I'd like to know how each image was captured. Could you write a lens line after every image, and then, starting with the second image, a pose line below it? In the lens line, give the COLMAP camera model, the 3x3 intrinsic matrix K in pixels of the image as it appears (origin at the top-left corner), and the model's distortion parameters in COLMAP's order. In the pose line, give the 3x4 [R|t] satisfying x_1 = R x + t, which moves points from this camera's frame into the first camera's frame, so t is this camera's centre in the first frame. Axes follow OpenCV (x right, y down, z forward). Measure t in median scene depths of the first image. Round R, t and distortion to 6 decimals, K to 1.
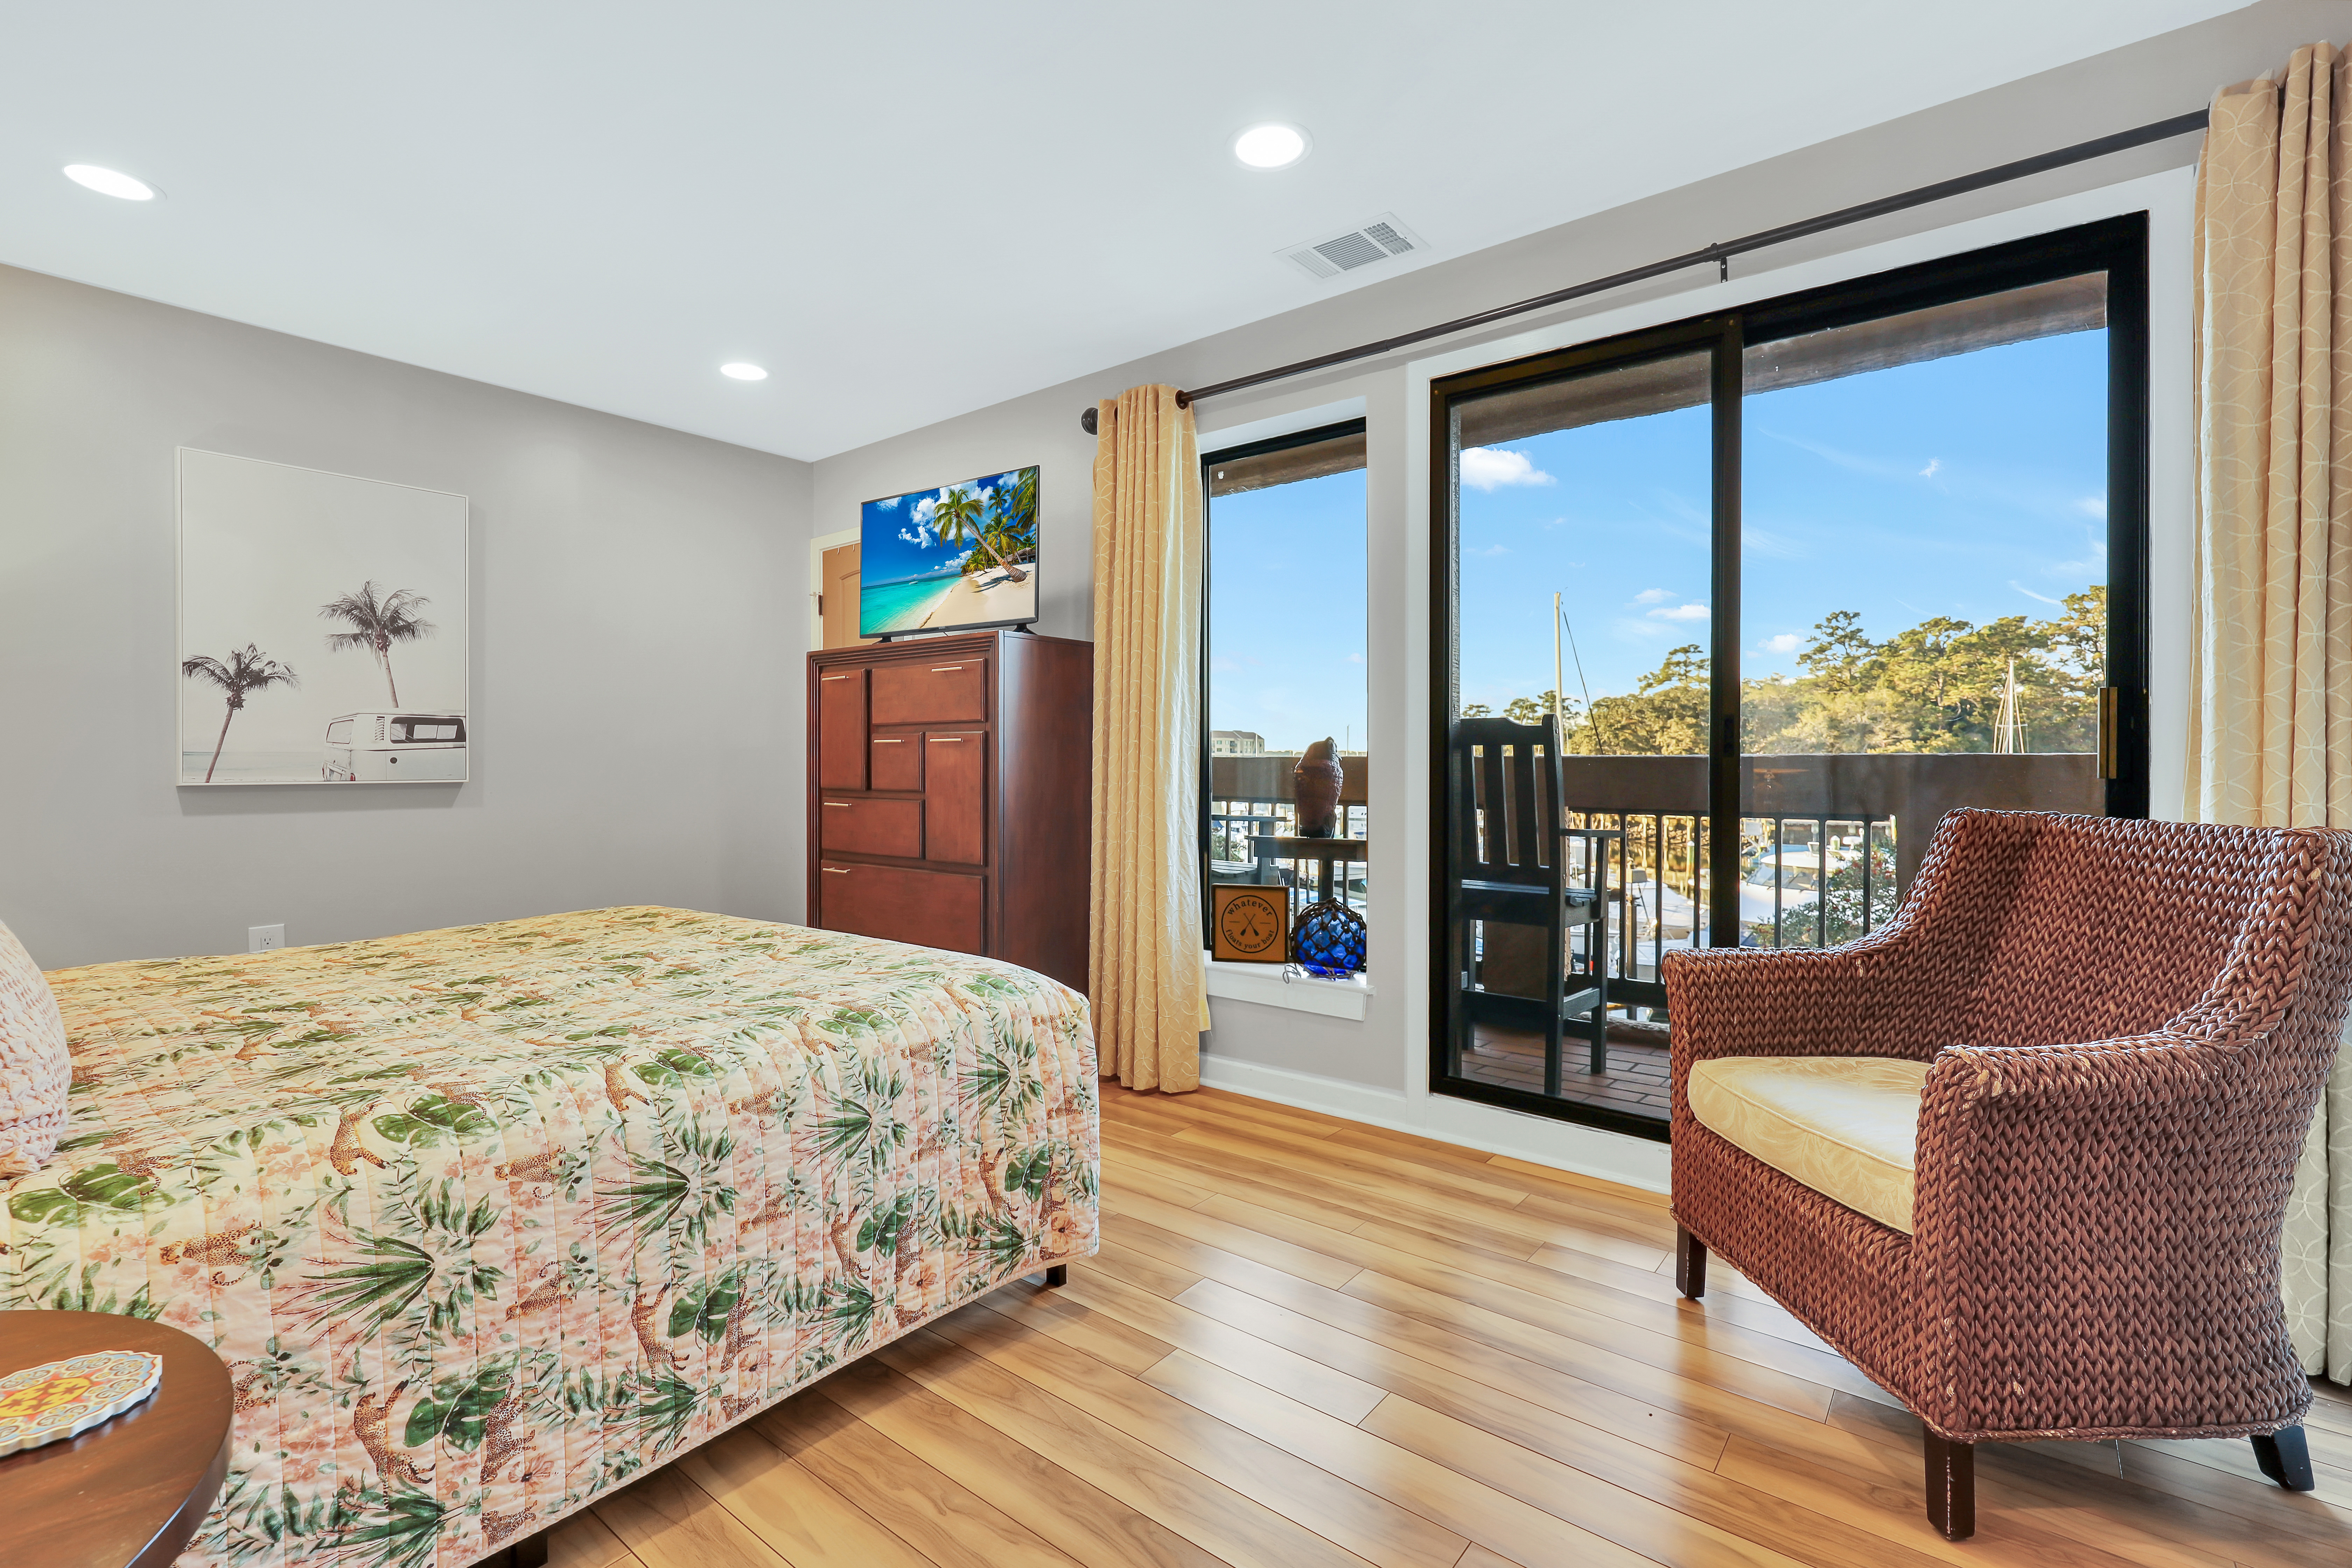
lens RADIAL K [[1061.1, 0, 1164.9], [0, 1061.1, 774.6], [0, 0, 1]] dist [0.009724, 0.000156]
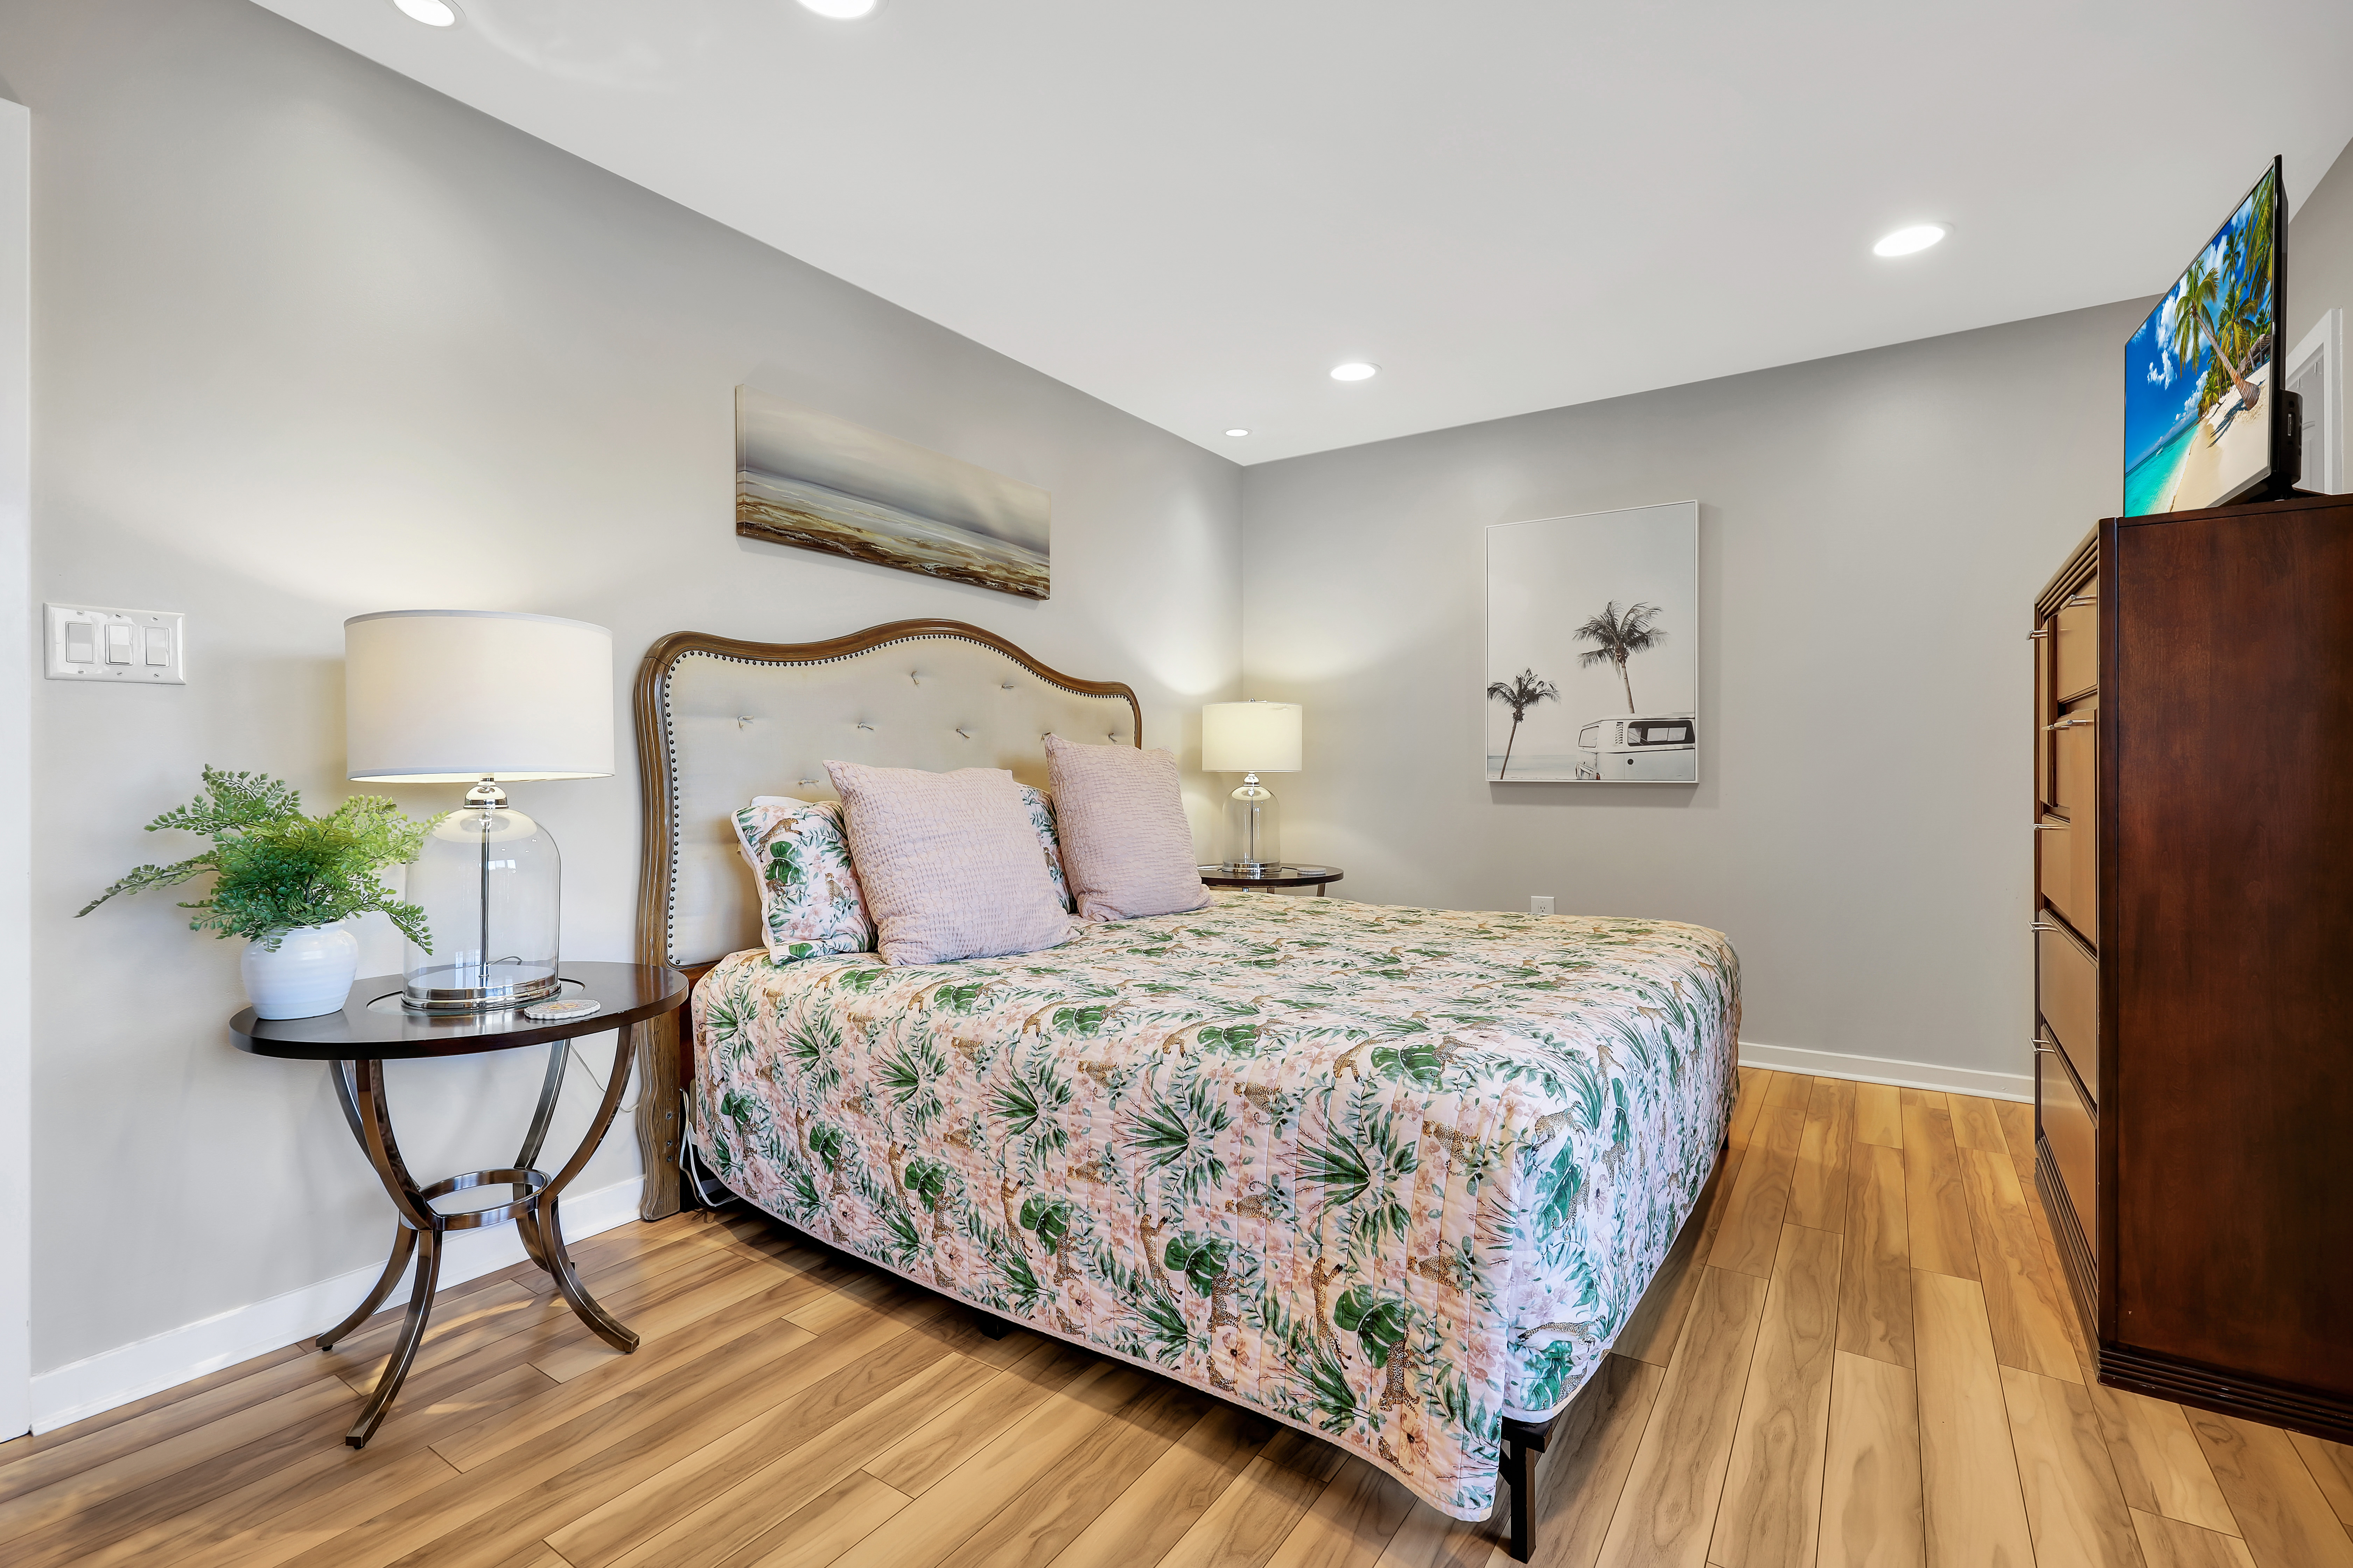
lens RADIAL K [[1061.4, 0, 1171.9], [0, 1061.4, 774.5], [0, 0, 1]] dist [0.009724, 0.000156]
pose [[0.088694, 0.008791, -0.996020, 0.632836], [-0.010043, 0.999918, 0.007931, -0.007644], [0.996008, 0.009300, 0.088775, 0.856646]]
